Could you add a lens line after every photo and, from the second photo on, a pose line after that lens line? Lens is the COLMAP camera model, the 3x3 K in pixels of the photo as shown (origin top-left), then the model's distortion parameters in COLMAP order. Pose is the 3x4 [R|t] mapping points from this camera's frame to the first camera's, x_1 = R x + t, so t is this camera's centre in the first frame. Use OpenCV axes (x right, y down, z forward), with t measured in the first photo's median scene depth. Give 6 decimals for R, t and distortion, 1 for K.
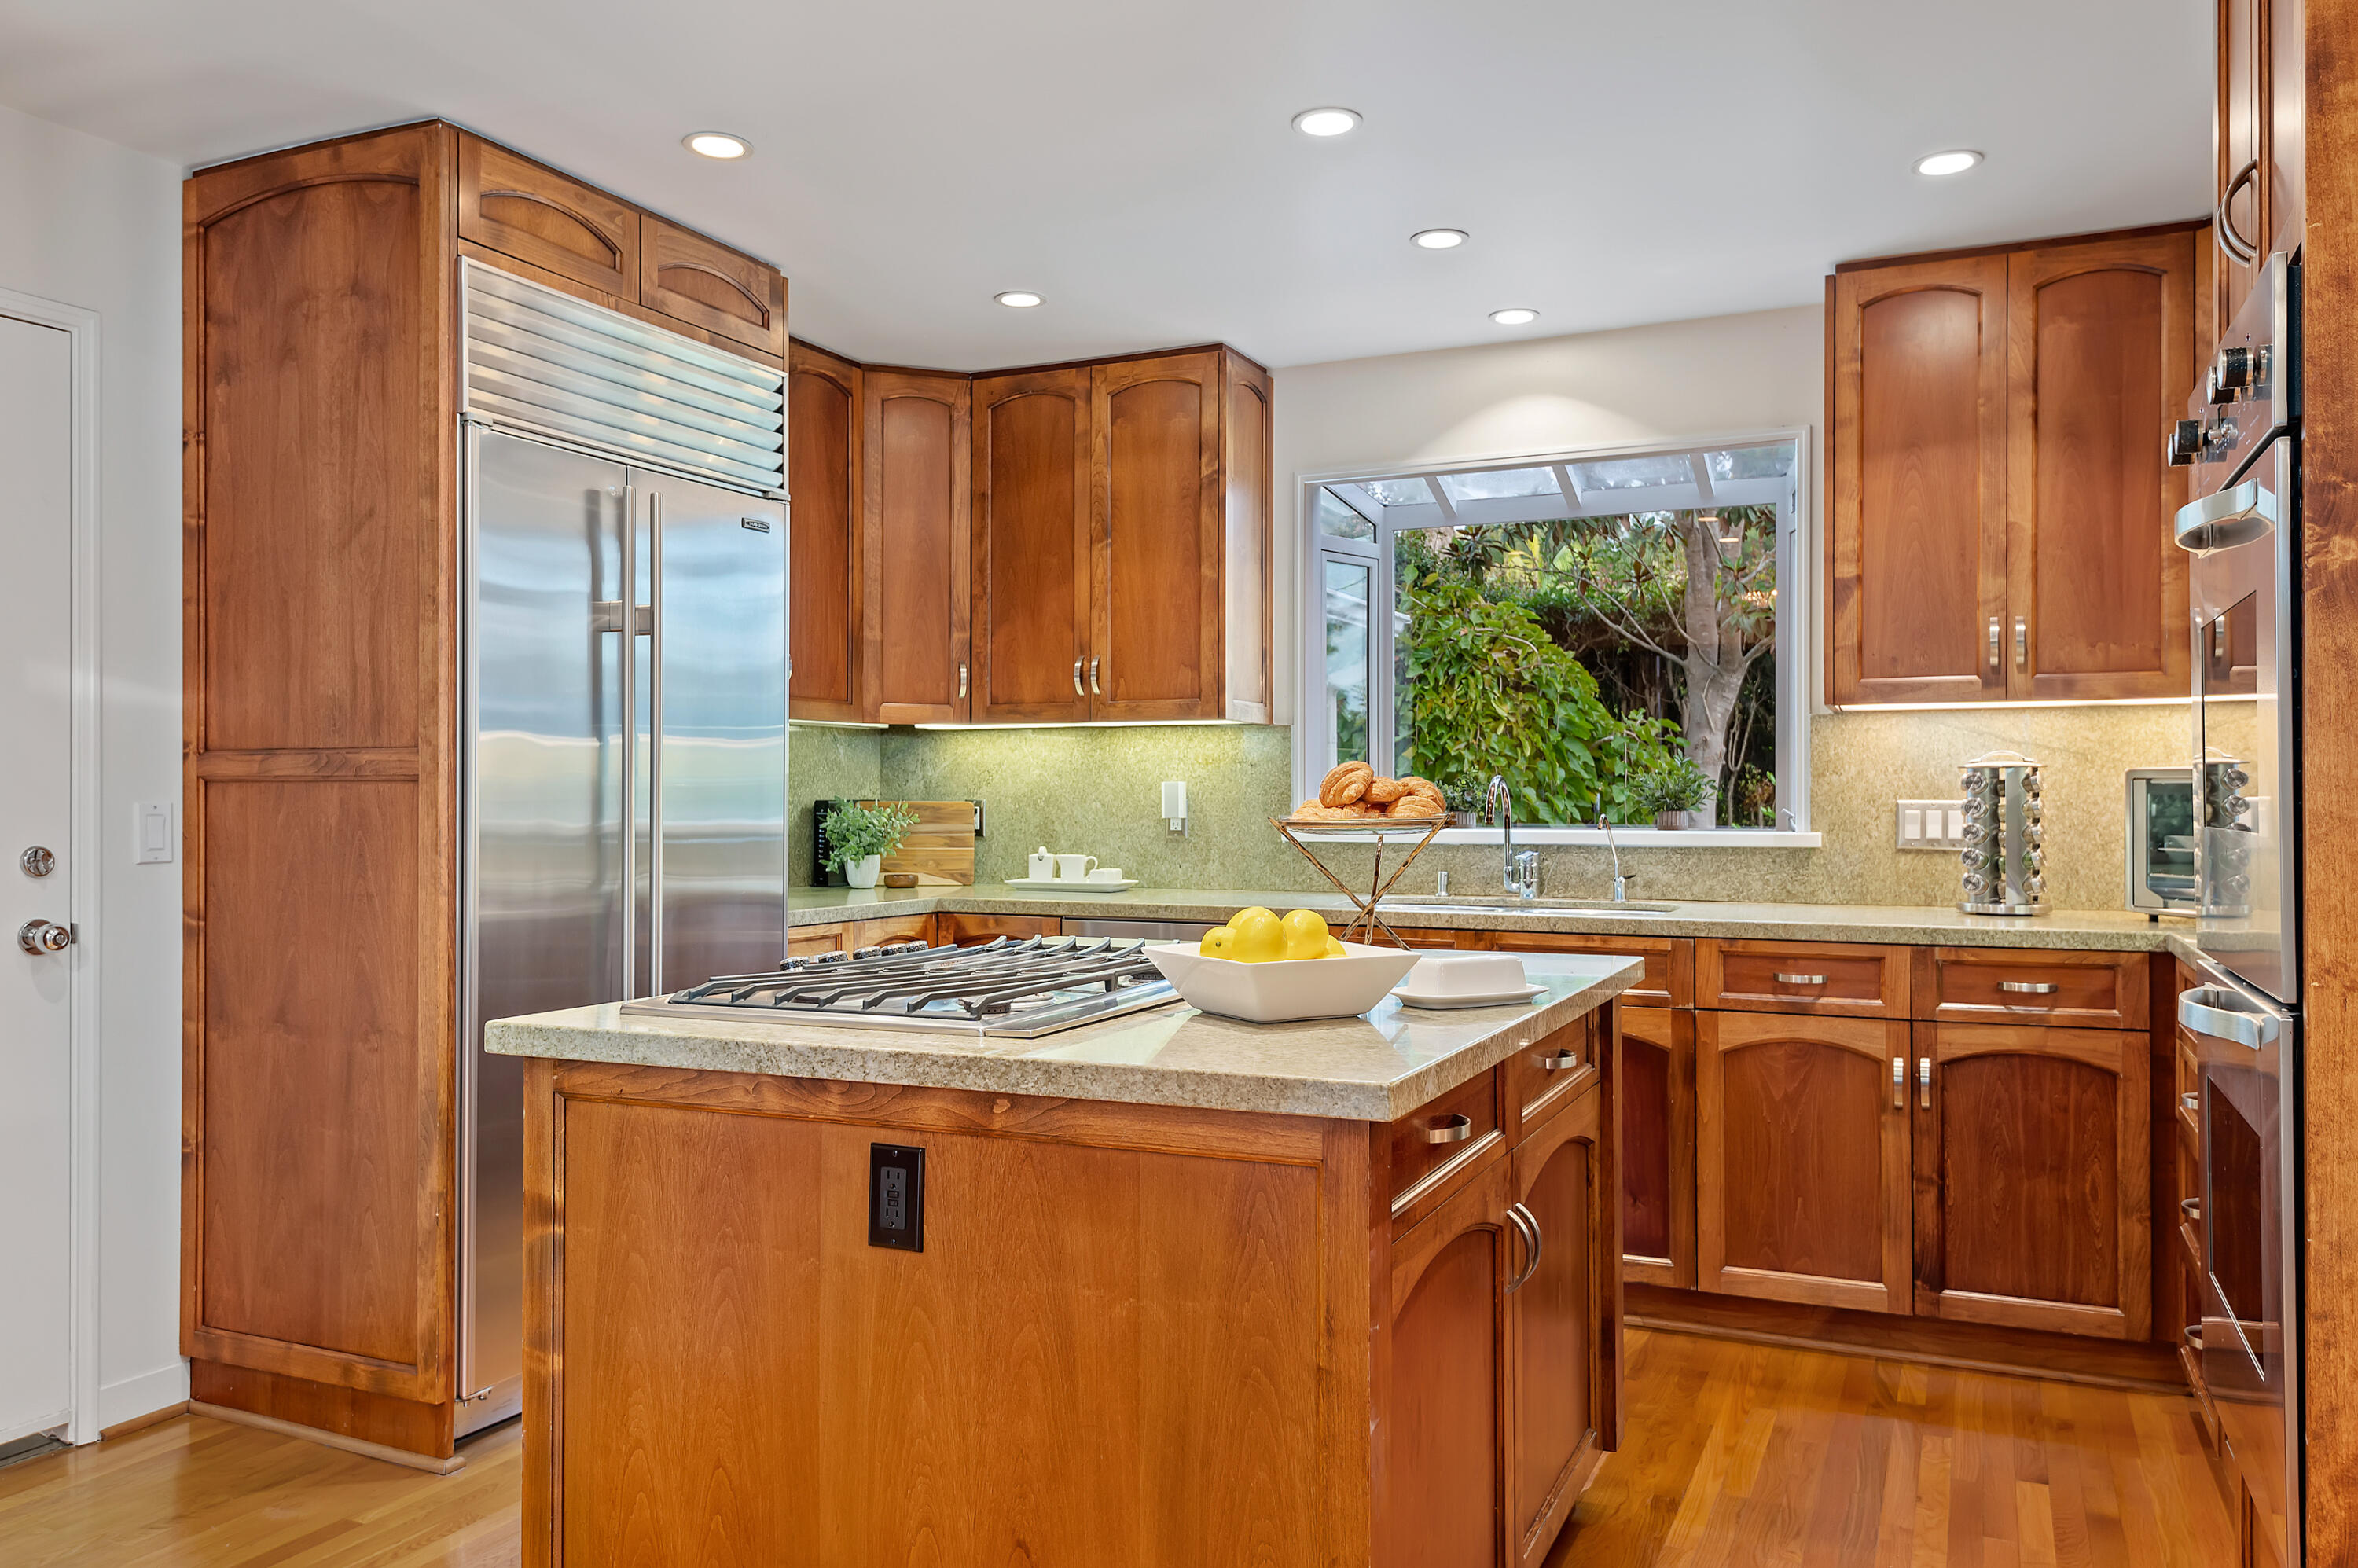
lens RADIAL K [[1783.8, 0, 1178.9], [0, 1783.8, 787.0], [0, 0, 1]] dist [0.012065, 0.000953]
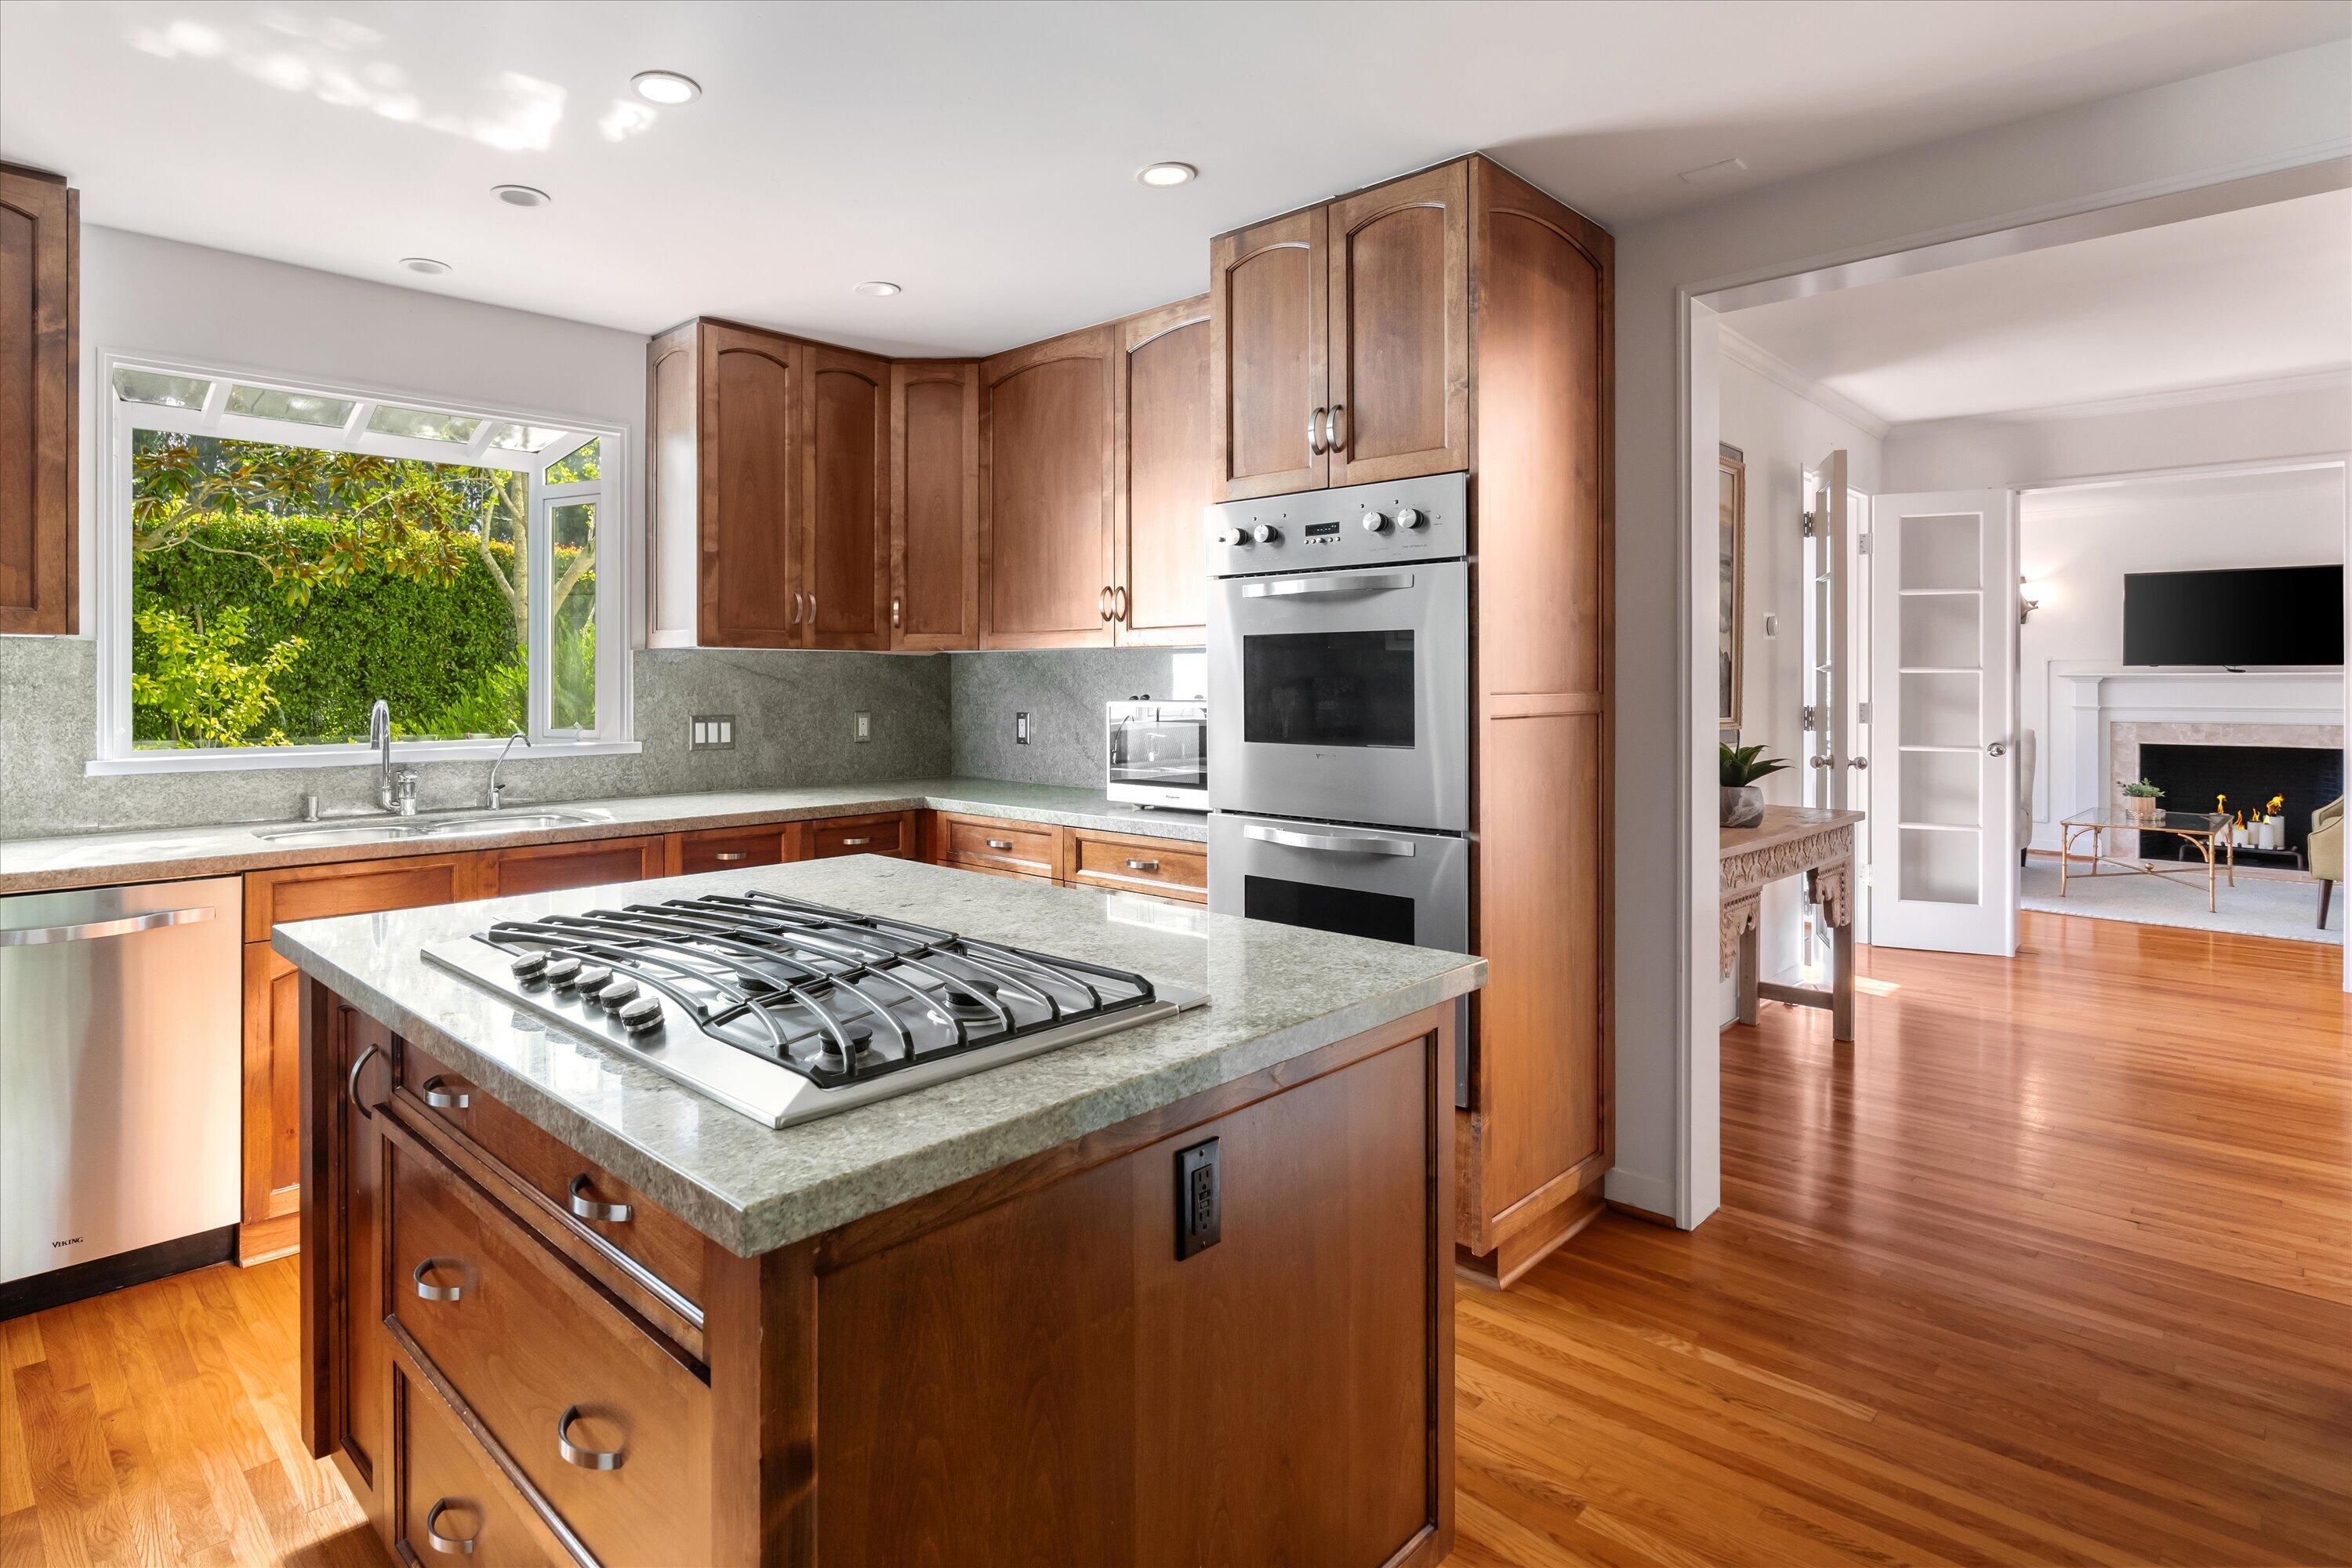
lens RADIAL K [[1216.0, 0, 1156.9], [0, 1216.0, 687.5], [0, 0, 1]] dist [-0.002264, -0.000103]
pose [[0.342037, -0.001640, 0.939685, -0.371527], [-0.008266, 0.999955, 0.004754, -0.022960], [-0.939650, -0.009393, 0.342008, 0.379136]]
